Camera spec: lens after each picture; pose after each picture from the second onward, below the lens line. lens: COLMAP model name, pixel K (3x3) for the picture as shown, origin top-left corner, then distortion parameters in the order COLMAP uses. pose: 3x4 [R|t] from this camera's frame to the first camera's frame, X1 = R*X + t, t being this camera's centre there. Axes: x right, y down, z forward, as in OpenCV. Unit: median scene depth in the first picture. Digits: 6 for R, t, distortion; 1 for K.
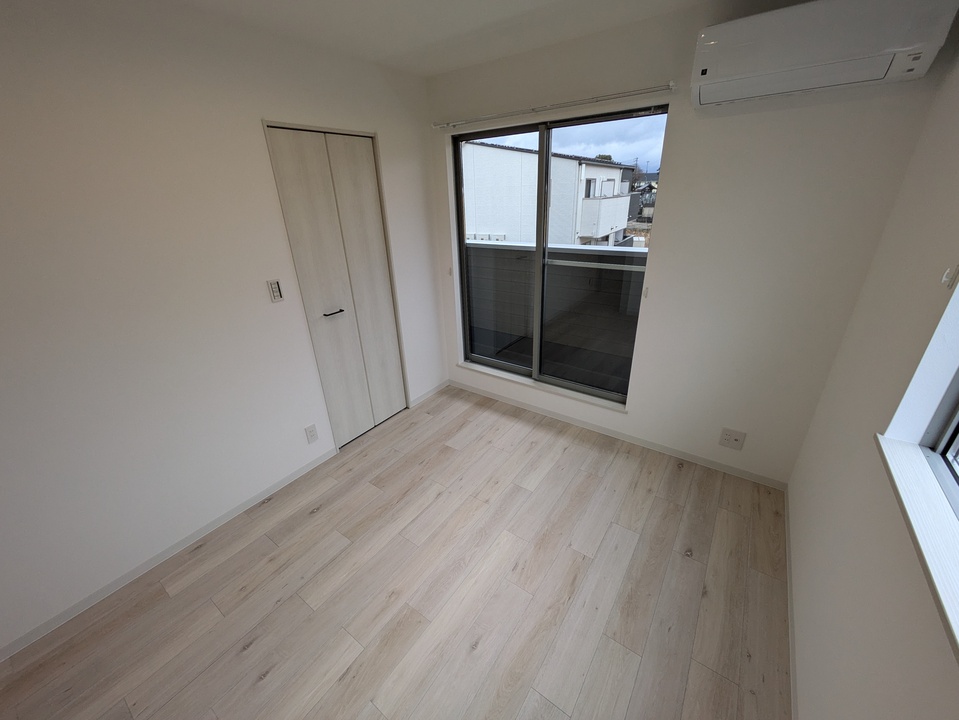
lens RADIAL K [[378.6, 0, 478.3], [0, 378.6, 360.5], [0, 0, 1]] dist [-0.002012, 0.002994]
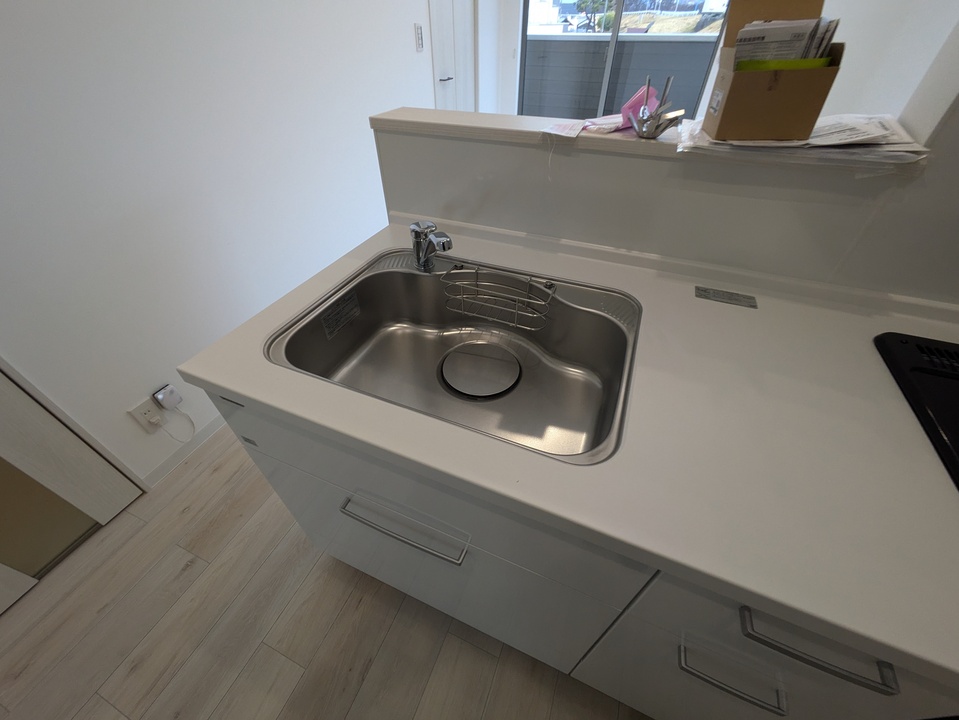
lens RADIAL K [[377.1, 0, 478.6], [0, 377.1, 360.6], [0, 0, 1]] dist [0.000829, 0.000941]
pose [[0.973167, -0.123851, 0.193927, -0.684790], [0.059214, 0.949199, 0.309056, 0.331527], [-0.222352, -0.289279, 0.931062, -0.217018]]
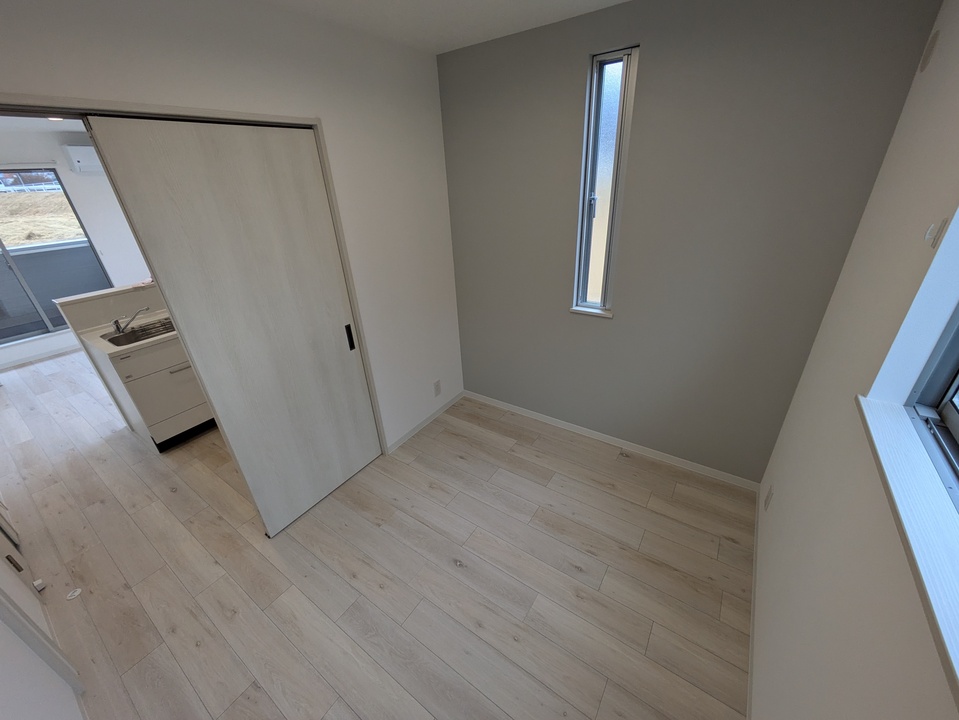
lens RADIAL K [[377.1, 0, 478.6], [0, 377.1, 360.6], [0, 0, 1]] dist [0.000829, 0.000941]
pose [[-0.015475, -0.413117, 0.910547, -1.920668], [0.450800, 0.809967, 0.375145, 0.507028], [-0.892491, 0.416280, 0.173699, -1.089326]]
